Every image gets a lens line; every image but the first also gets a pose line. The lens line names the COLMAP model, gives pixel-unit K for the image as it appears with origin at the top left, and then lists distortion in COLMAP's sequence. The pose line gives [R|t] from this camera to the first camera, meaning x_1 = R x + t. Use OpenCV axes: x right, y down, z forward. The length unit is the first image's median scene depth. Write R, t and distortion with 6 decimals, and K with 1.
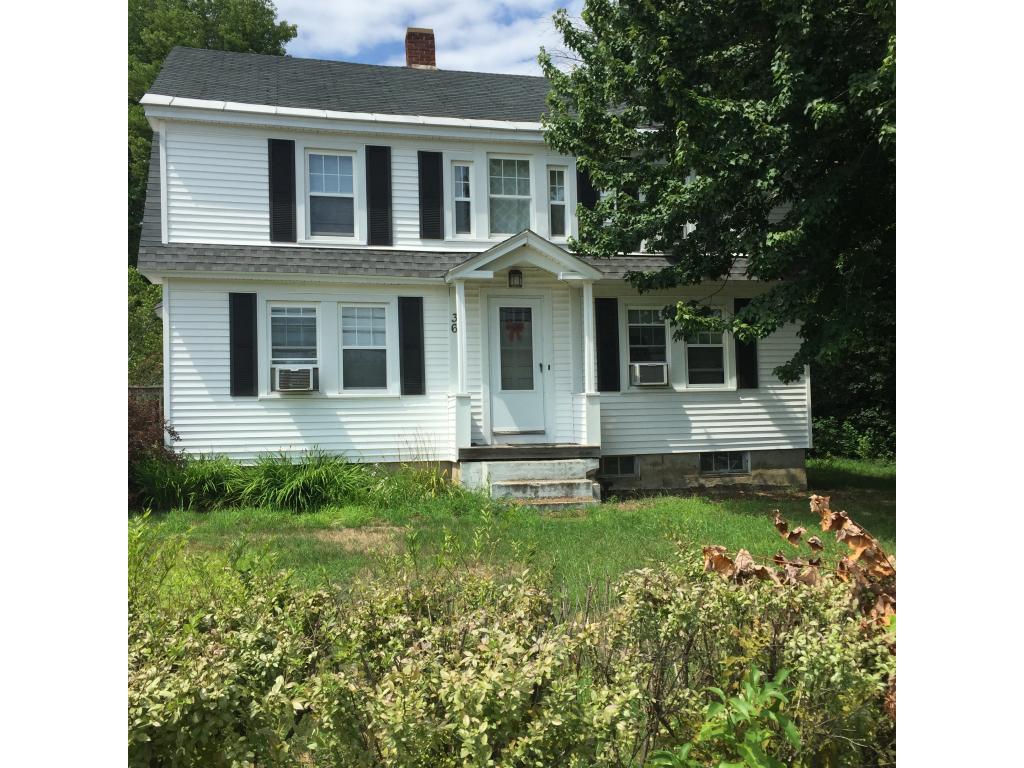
lens RADIAL K [[1138.4, 0, 512.0], [0, 1138.4, 384.0], [0, 0, 1]] dist [0.022262, 0.003509]
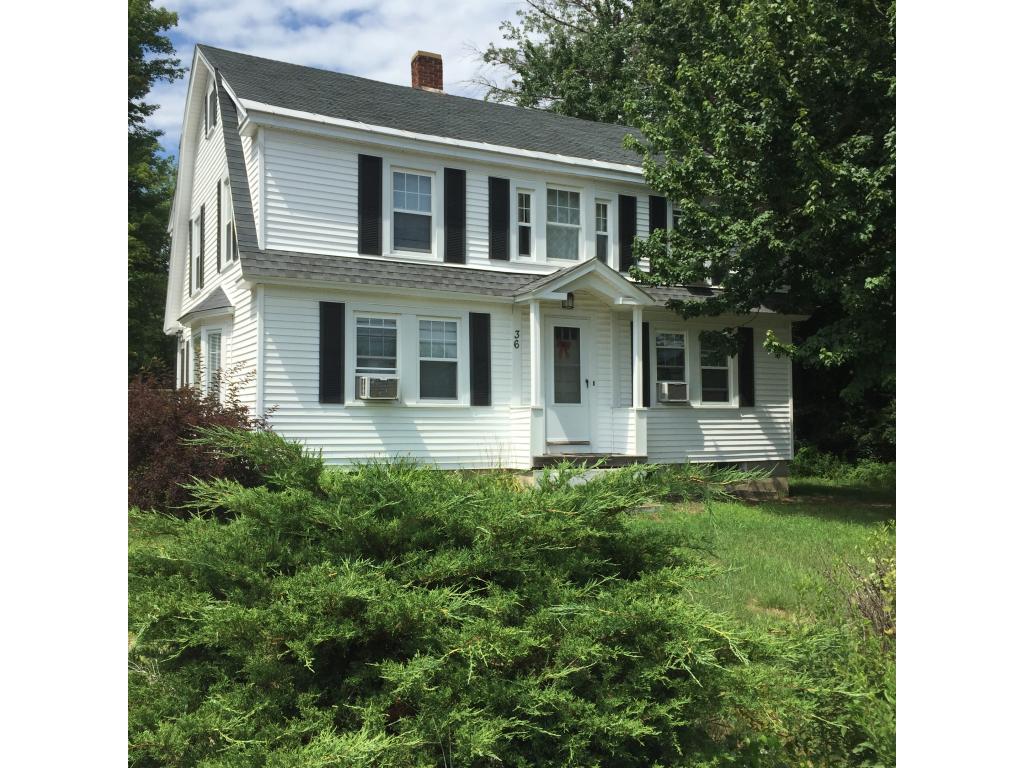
lens RADIAL K [[1177.3, 0, 512.0], [0, 1177.3, 384.0], [0, 0, 1]] dist [-0.011044, -0.000166]
pose [[0.952347, 0.027691, 0.303756, -0.393070], [-0.023625, 0.999575, -0.017055, 0.007189], [-0.304099, 0.009066, 0.952597, -0.050696]]
